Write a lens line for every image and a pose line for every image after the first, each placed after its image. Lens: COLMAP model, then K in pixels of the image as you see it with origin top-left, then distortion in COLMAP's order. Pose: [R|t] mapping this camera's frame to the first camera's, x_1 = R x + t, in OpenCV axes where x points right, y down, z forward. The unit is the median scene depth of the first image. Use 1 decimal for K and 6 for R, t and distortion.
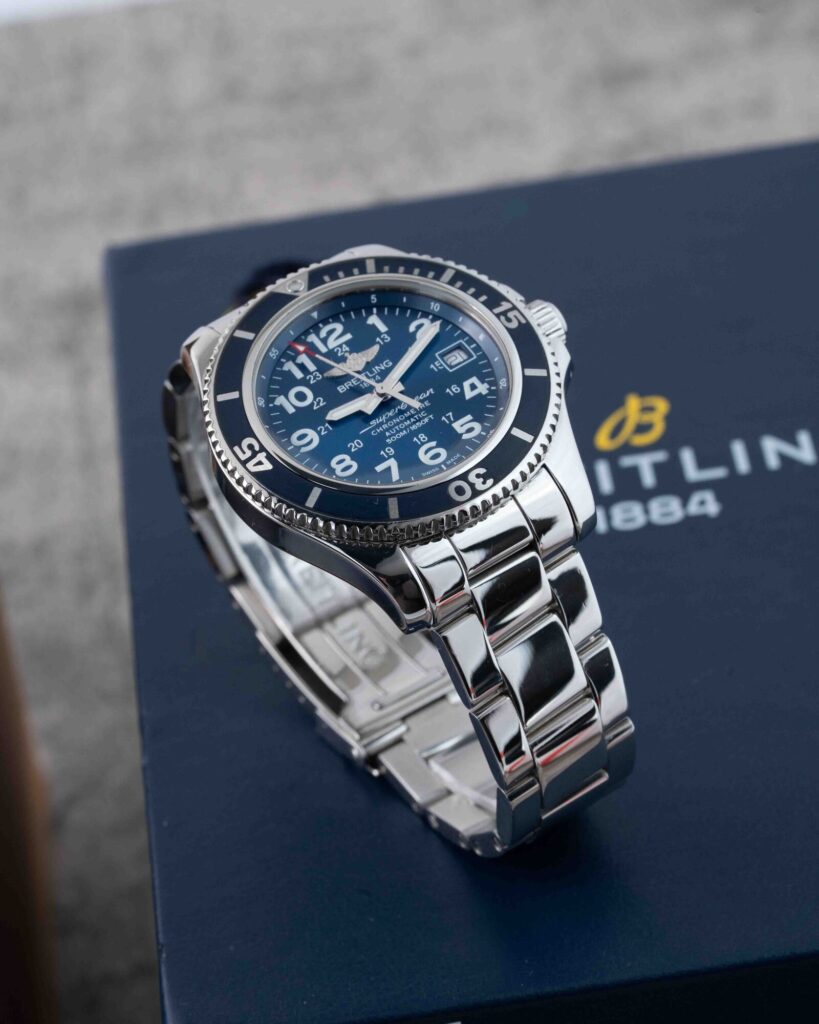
lens RADIAL K [[4479.7, 0, 409.5], [0, 4479.7, 512.0], [0, 0, 1]] dist [0.083219, 0.020510]
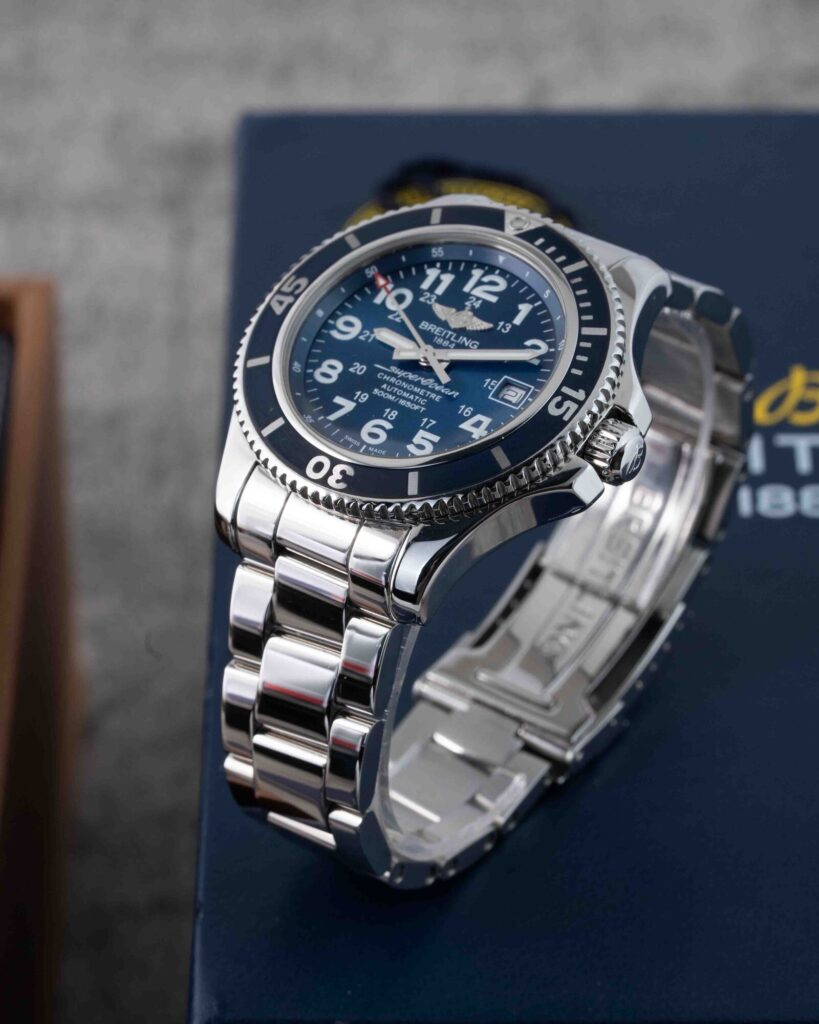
lens RADIAL K [[4479.7, 0, 409.5], [0, 4479.7, 512.0], [0, 0, 1]] dist [0.083219, 0.020510]
pose [[0.360973, 0.702040, -0.613871, 0.564739], [-0.606180, 0.676858, 0.417623, -0.377643], [0.708692, 0.221365, 0.669890, 0.406049]]
